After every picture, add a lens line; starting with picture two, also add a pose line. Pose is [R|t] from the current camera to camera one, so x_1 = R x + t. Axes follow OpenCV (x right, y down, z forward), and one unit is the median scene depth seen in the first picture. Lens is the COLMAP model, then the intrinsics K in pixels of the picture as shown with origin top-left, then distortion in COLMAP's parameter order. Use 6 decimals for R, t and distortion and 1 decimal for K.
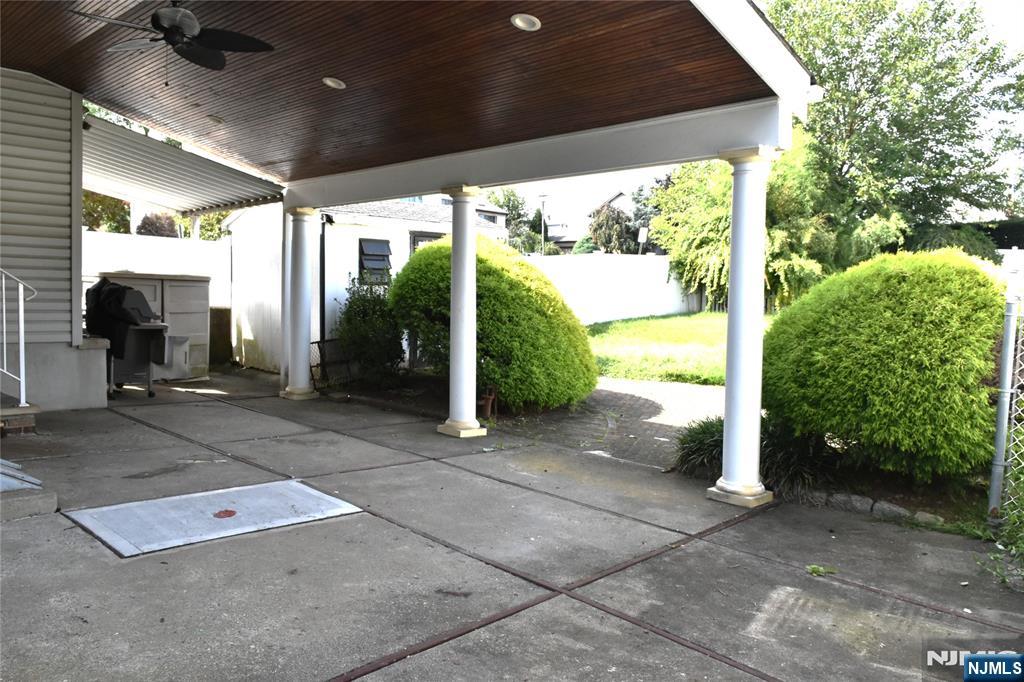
lens RADIAL K [[791.5, 0, 506.4], [0, 791.5, 340.9], [0, 0, 1]] dist [-0.016350, 0.008407]
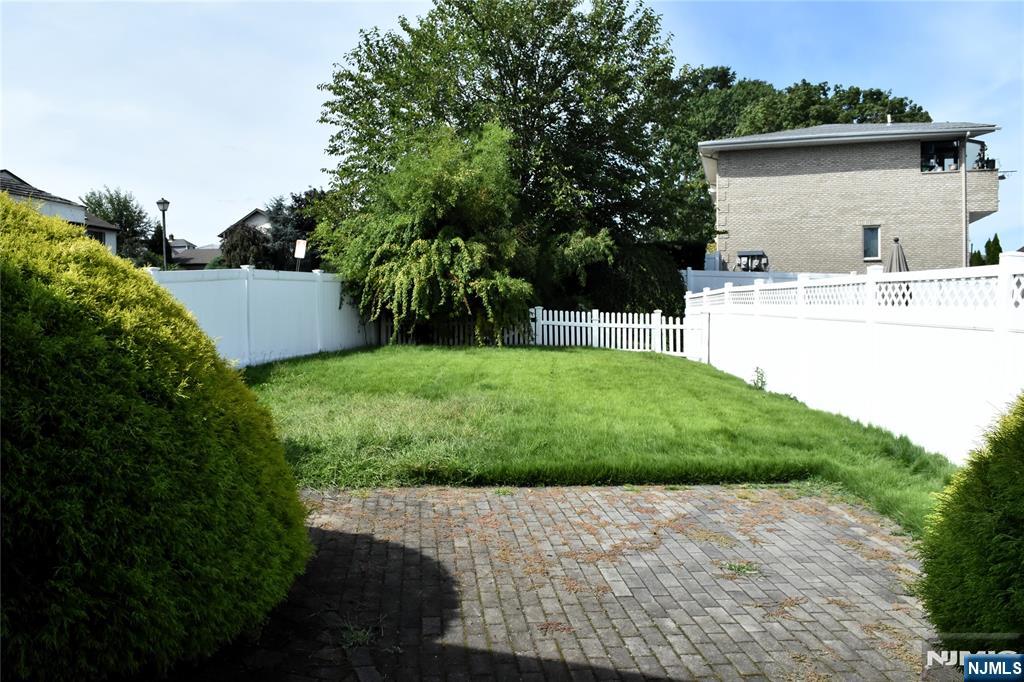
lens RADIAL K [[791.5, 0, 511.4], [0, 791.5, 345.0], [0, 0, 1]] dist [-0.016350, 0.008407]
pose [[0.897524, -0.033131, 0.439720, 0.031856], [0.045211, 0.998832, -0.017024, -0.043942], [-0.438642, 0.035160, 0.897974, 0.595896]]
